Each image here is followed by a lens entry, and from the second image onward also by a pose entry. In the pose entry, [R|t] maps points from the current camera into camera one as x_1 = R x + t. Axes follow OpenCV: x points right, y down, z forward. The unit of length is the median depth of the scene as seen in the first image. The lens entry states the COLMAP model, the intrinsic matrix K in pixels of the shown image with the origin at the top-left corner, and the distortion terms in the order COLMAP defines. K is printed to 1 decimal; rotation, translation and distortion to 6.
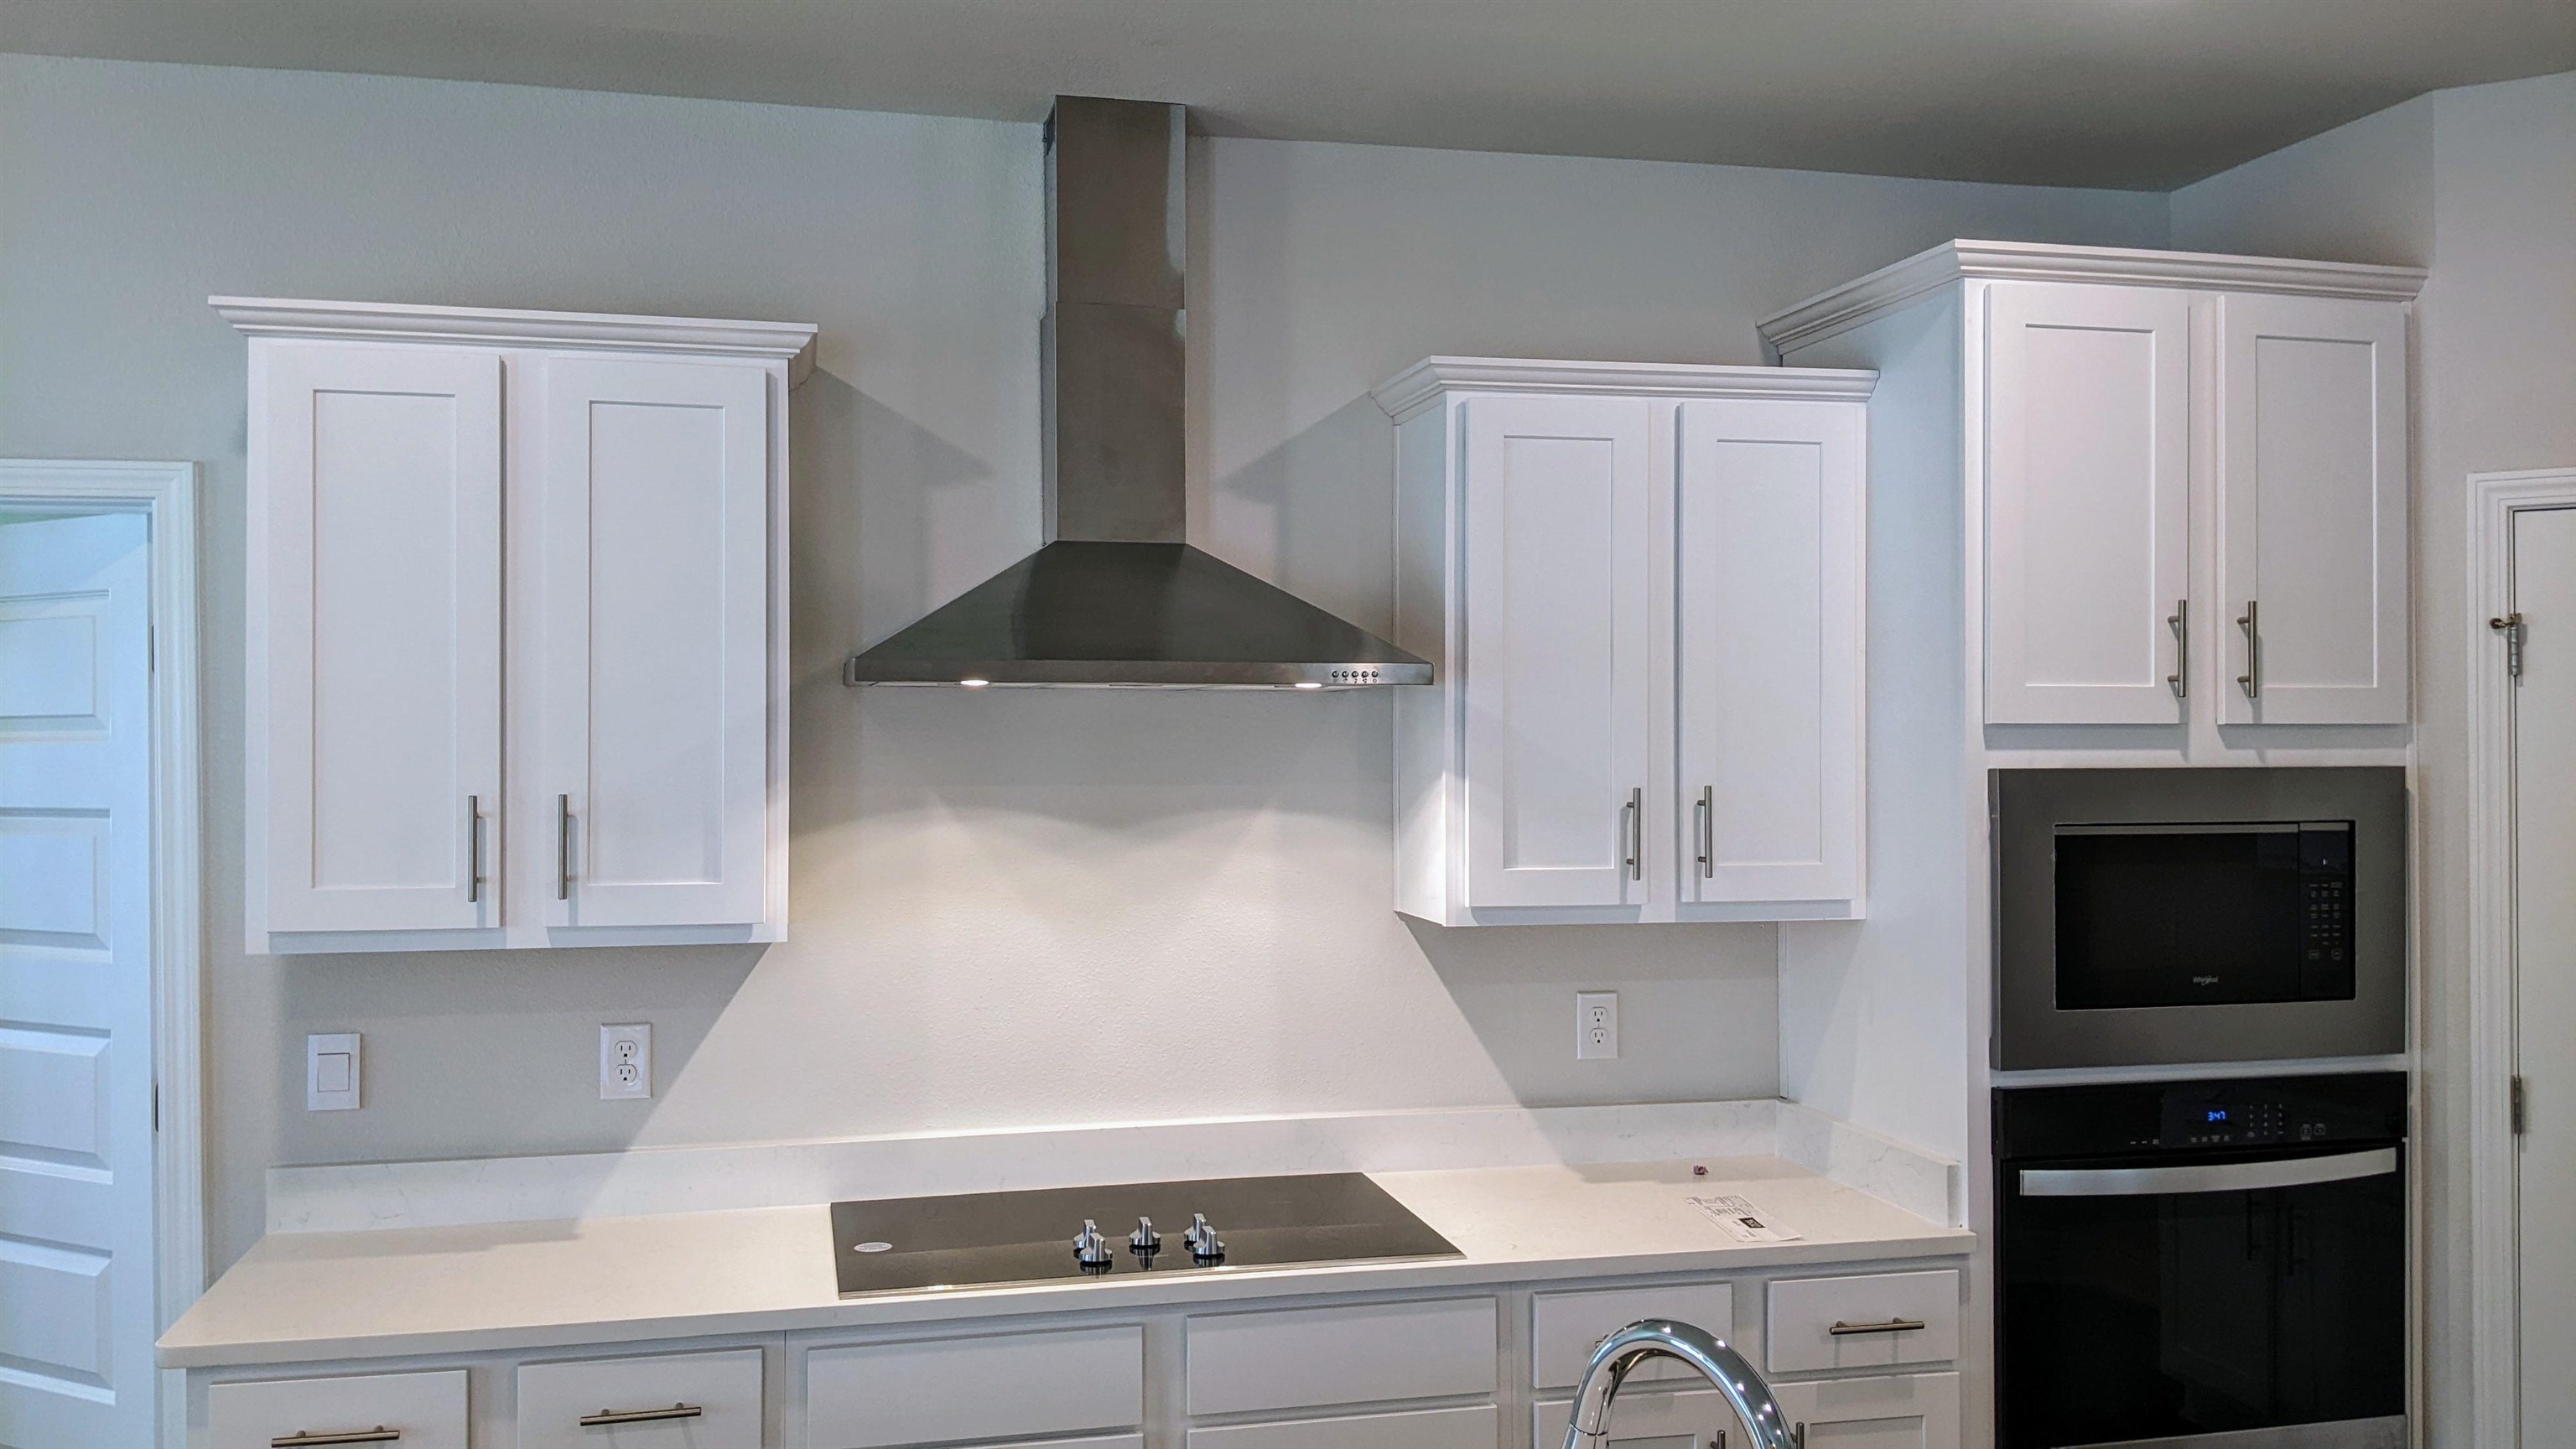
lens RADIAL K [[2034.1, 0, 1288.6], [0, 2034.1, 703.6], [0, 0, 1]] dist [0.001926, -0.002311]
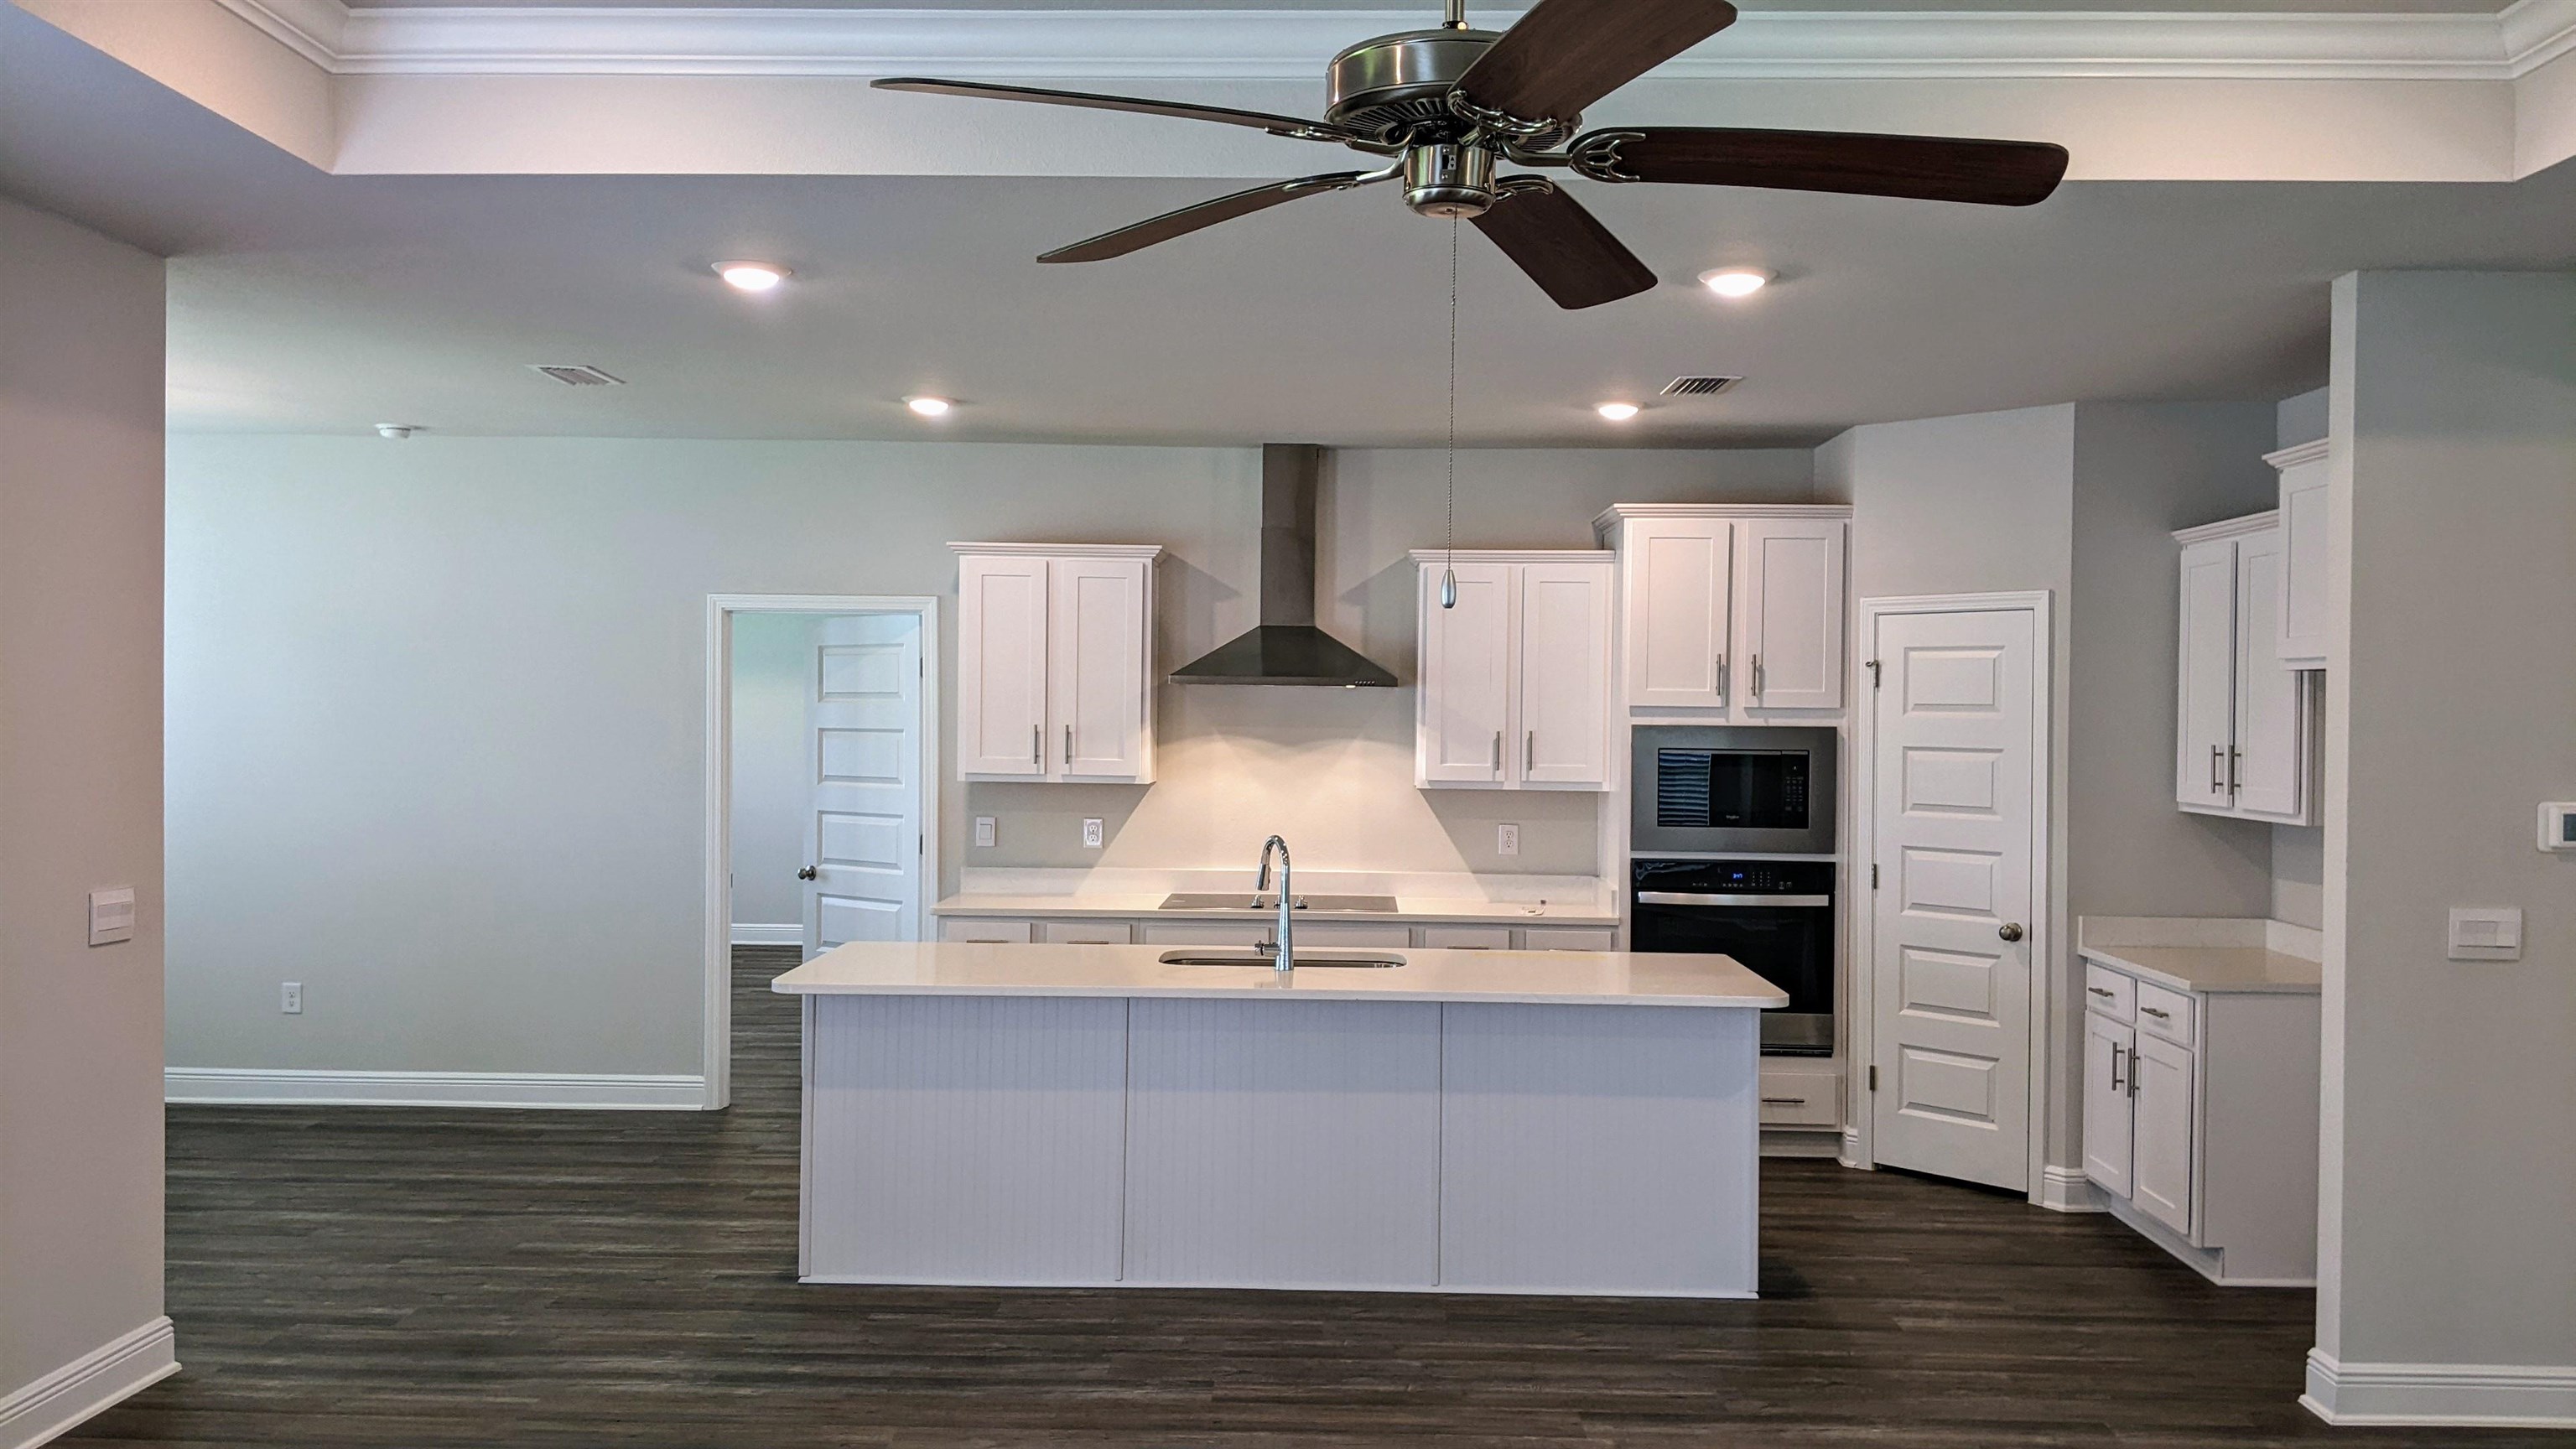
lens RADIAL K [[2034.1, 0, 1288.6], [0, 2034.1, 703.6], [0, 0, 1]] dist [0.001926, -0.002311]
pose [[0.966032, 0.012098, -0.258140, 0.548845], [-0.008515, 0.999851, 0.014991, -0.023785], [0.258283, -0.012283, 0.965991, -1.347379]]
